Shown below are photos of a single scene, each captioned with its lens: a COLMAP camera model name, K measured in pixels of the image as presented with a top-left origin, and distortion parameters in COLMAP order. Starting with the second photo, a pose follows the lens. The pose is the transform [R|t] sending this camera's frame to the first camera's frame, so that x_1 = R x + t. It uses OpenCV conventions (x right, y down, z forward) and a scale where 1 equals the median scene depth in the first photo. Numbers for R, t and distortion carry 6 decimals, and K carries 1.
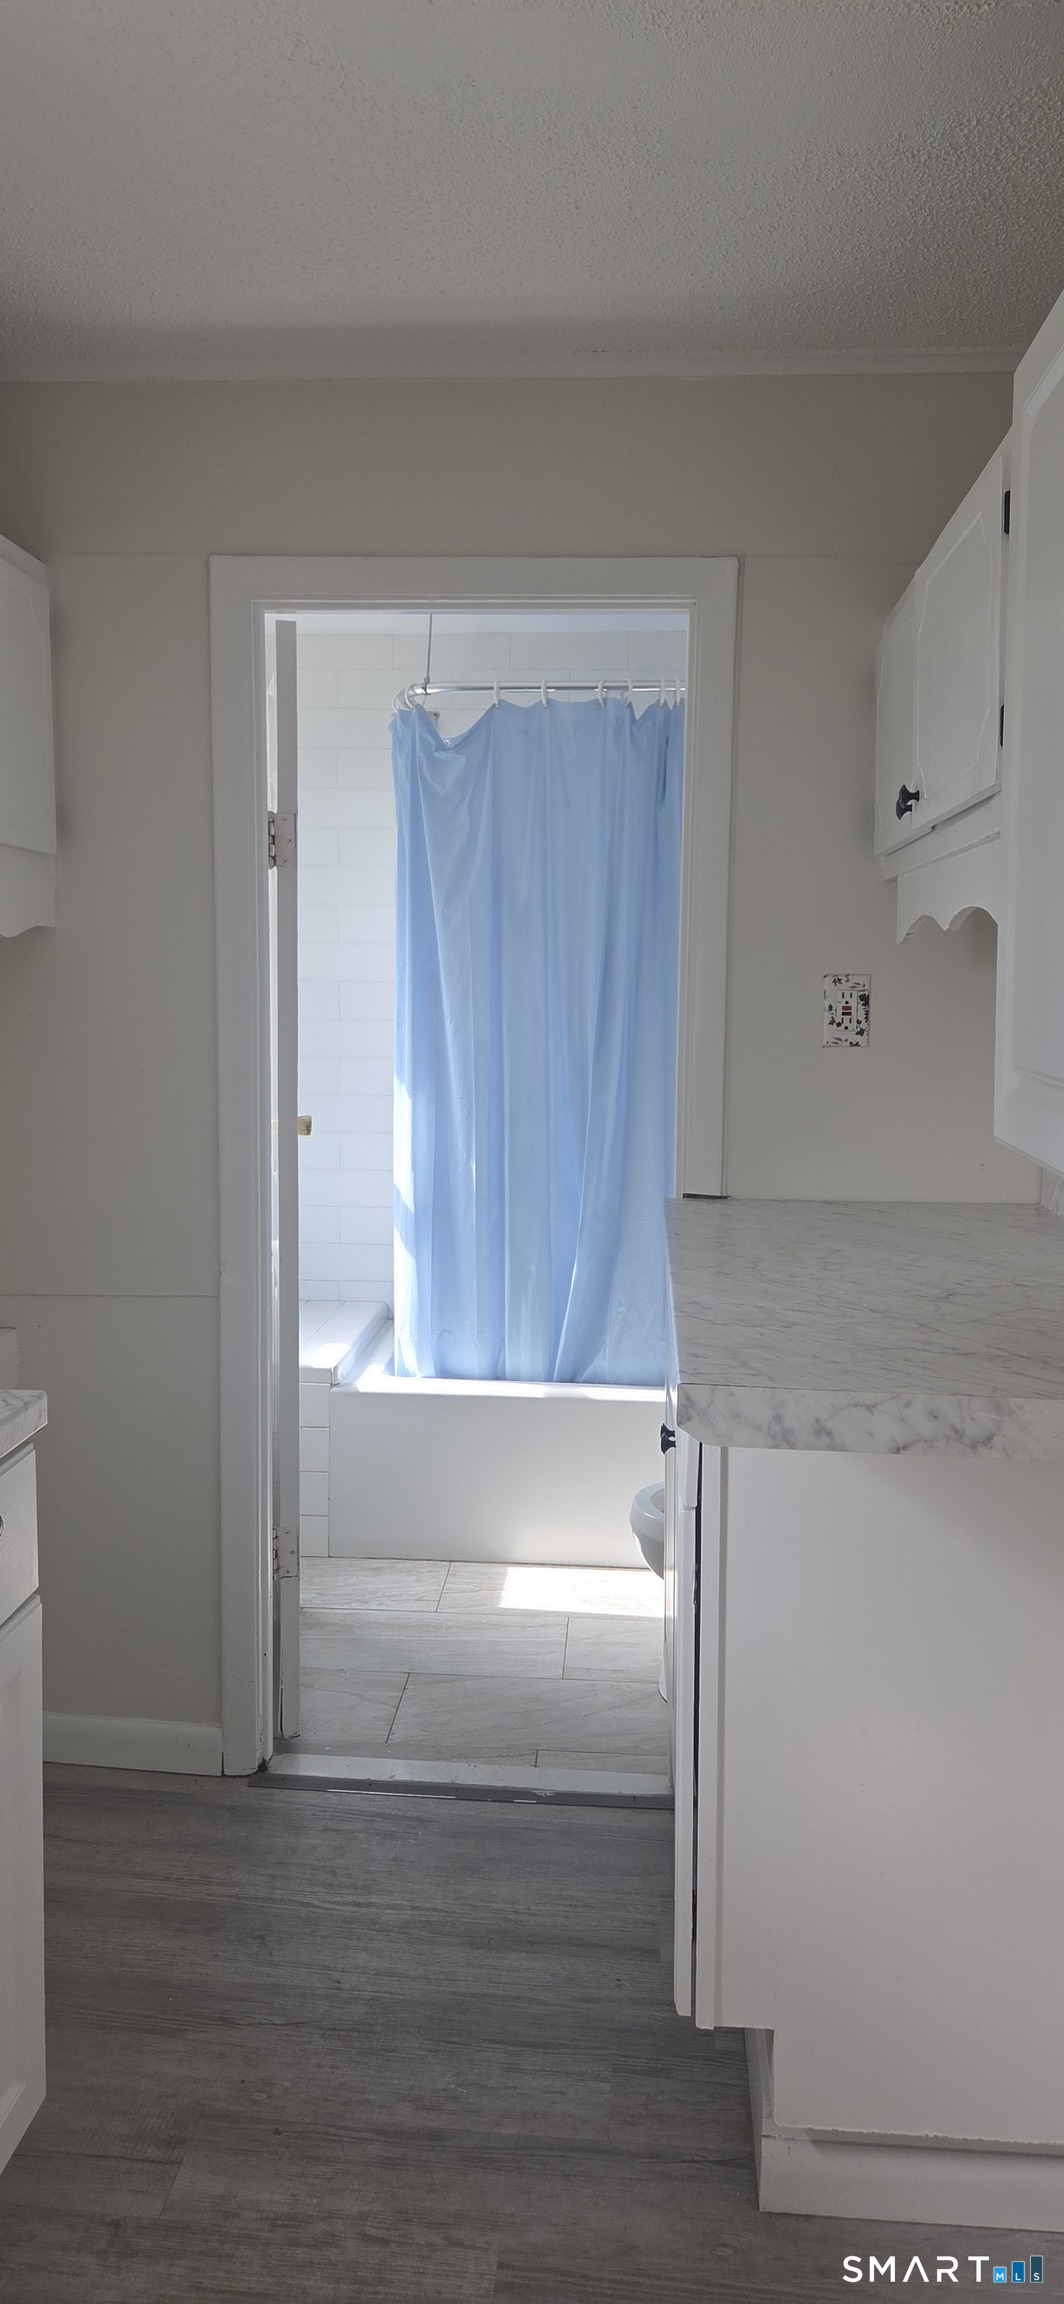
lens RADIAL K [[1589.7, 0, 540.1], [0, 1589.7, 1141.6], [0, 0, 1]] dist [0.061481, -0.074590]
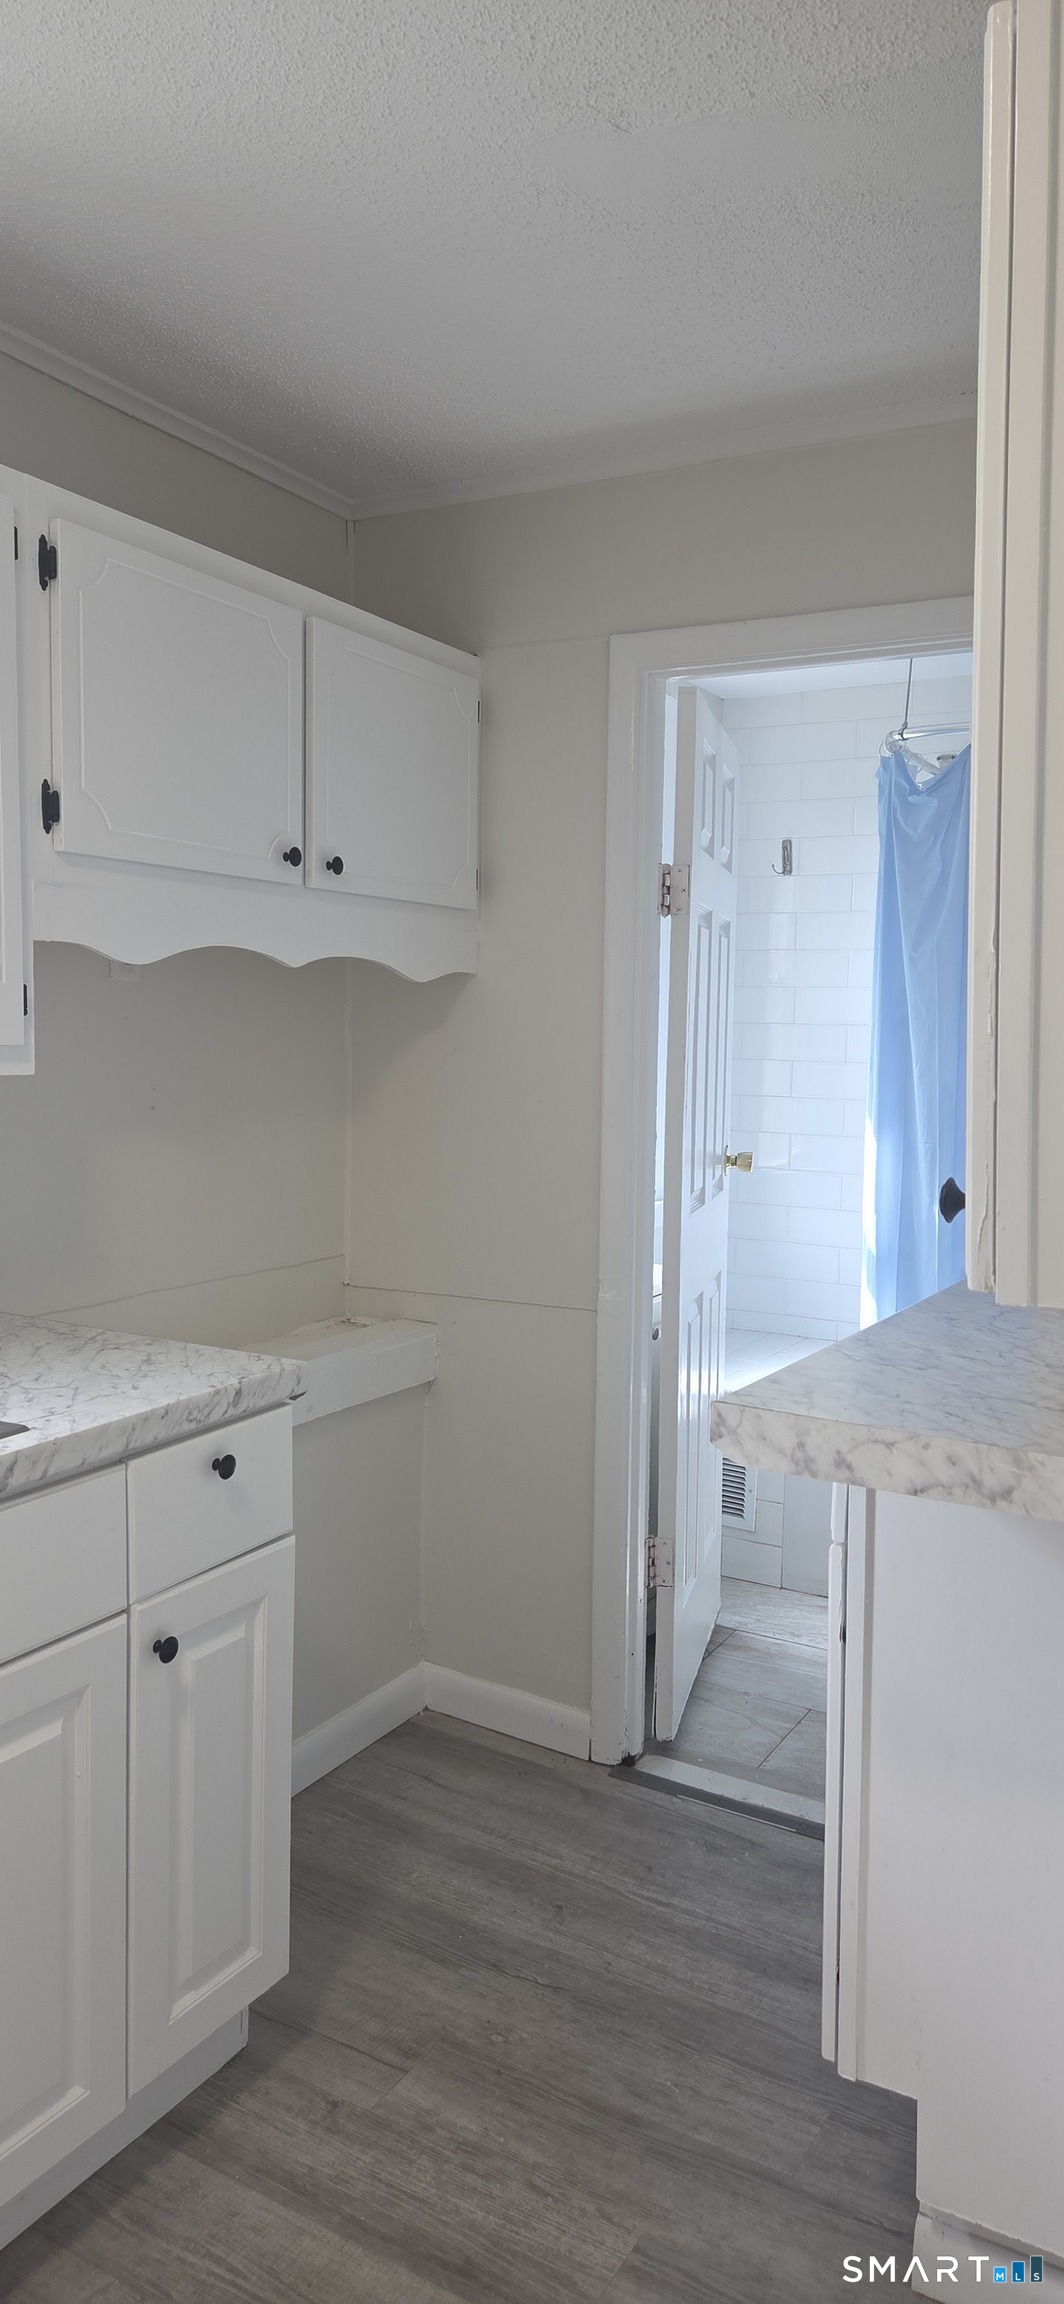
lens RADIAL K [[1589.7, 0, 540.1], [0, 1589.7, 1141.6], [0, 0, 1]] dist [0.061481, -0.074590]
pose [[0.900974, 0.037216, -0.432274, 0.294185], [-0.050685, 0.998521, -0.019675, 0.006550], [0.430902, 0.039636, 0.901528, 0.006825]]
